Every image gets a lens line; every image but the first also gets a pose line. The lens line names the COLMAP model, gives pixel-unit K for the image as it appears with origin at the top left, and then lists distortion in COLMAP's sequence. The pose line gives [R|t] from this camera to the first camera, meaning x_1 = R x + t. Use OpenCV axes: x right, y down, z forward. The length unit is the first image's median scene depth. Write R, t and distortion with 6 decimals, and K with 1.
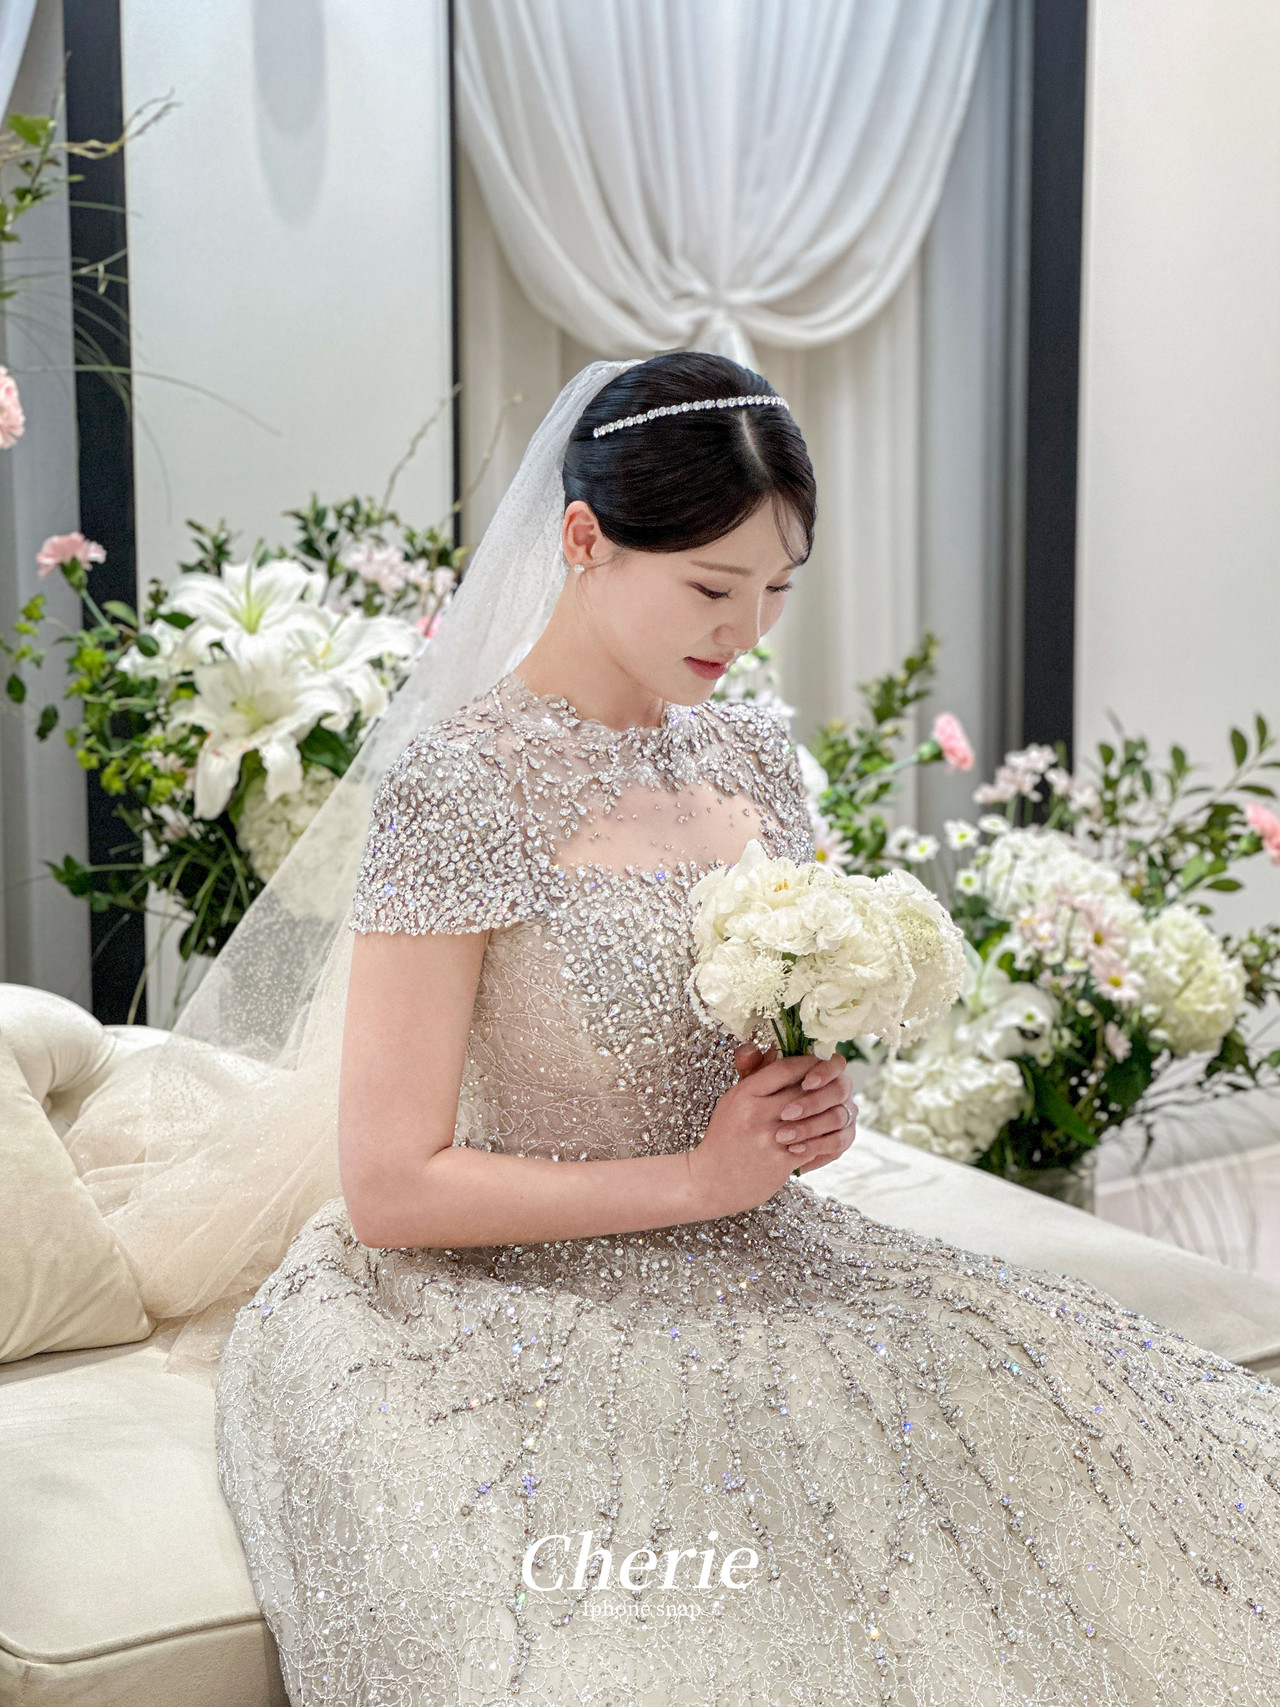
lens RADIAL K [[3748.4, 0, 640.0], [0, 3748.4, 853.5], [0, 0, 1]] dist [0.313493, -0.391410]
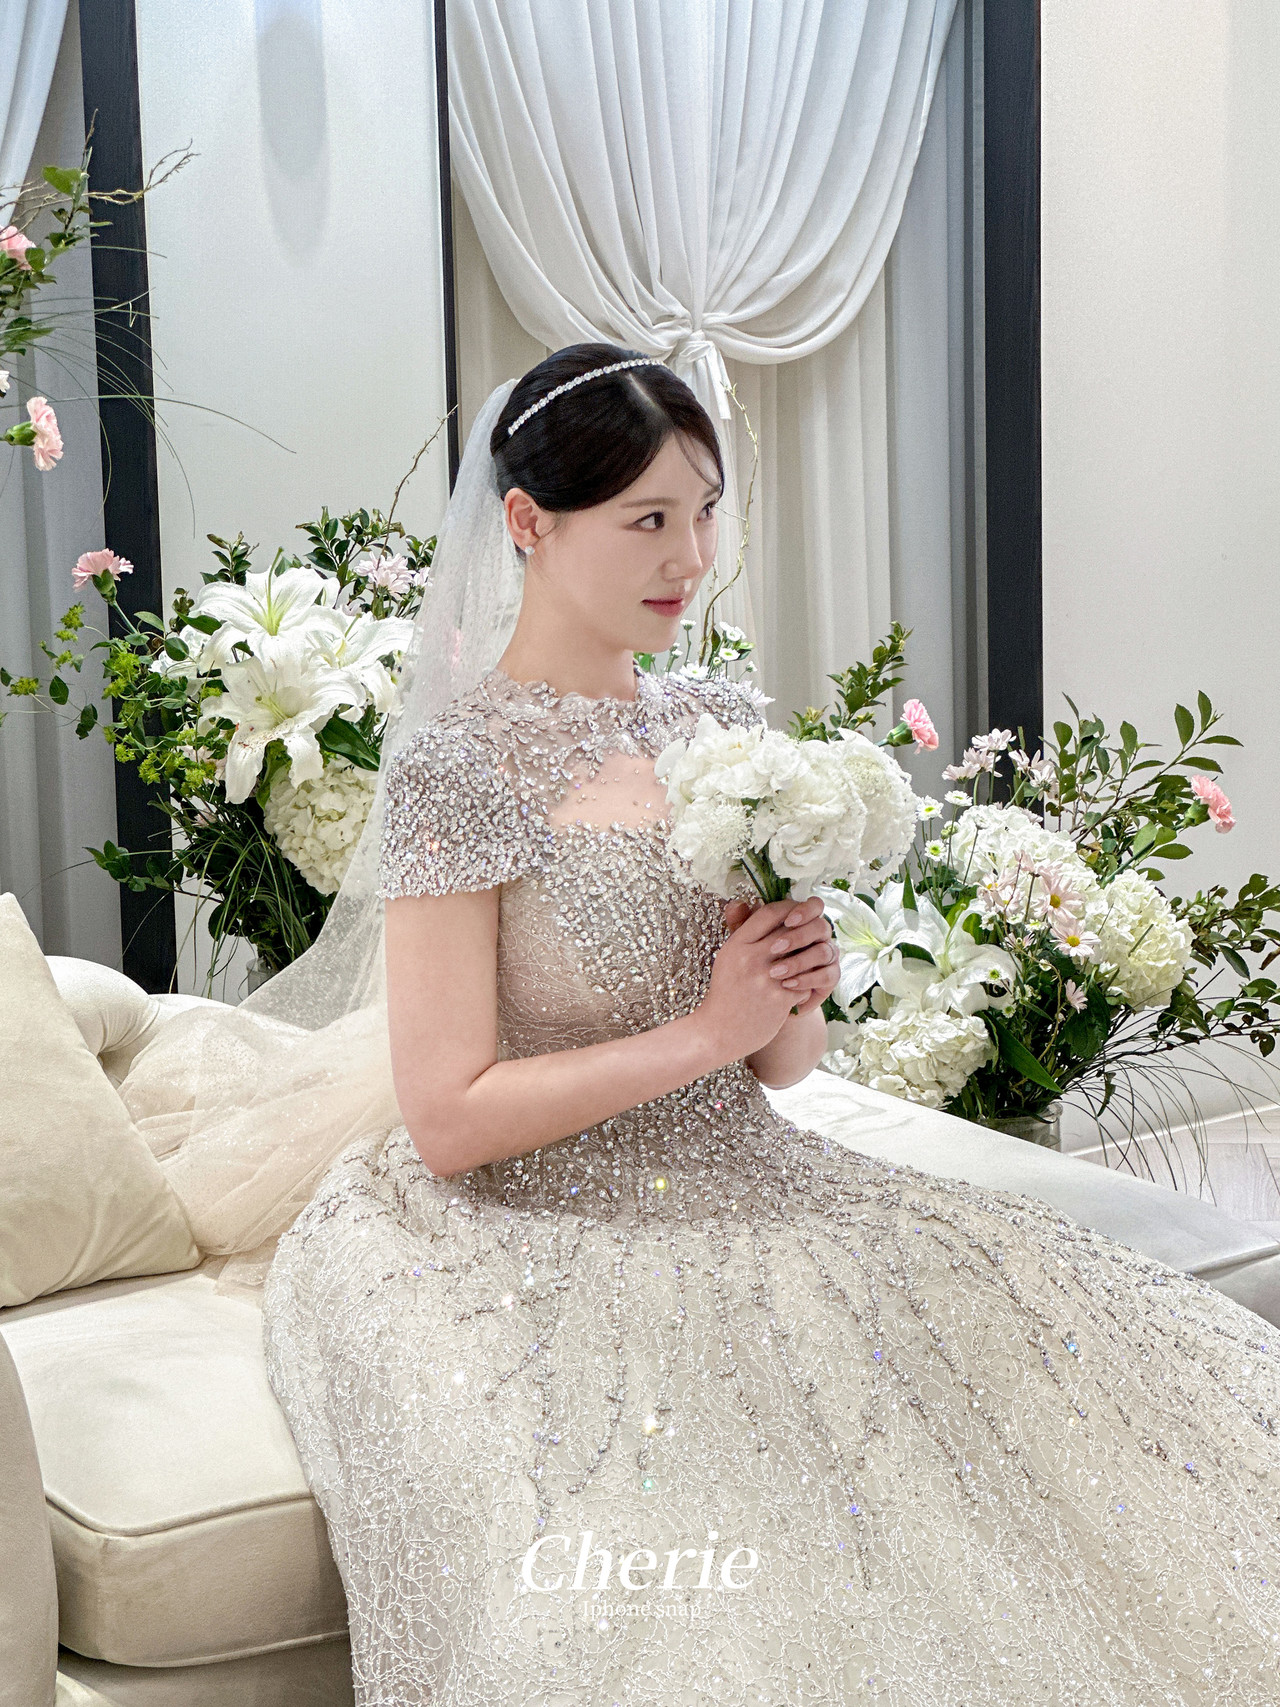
lens RADIAL K [[3926.1, 0, 640.0], [0, 3926.1, 853.5], [0, 0, 1]] dist [0.284159, 0.258978]
pose [[0.999779, -0.020988, 0.001058, 0.000813], [0.020999, 0.999715, -0.011356, 0.020179], [-0.000820, 0.011376, 0.999935, -0.142498]]
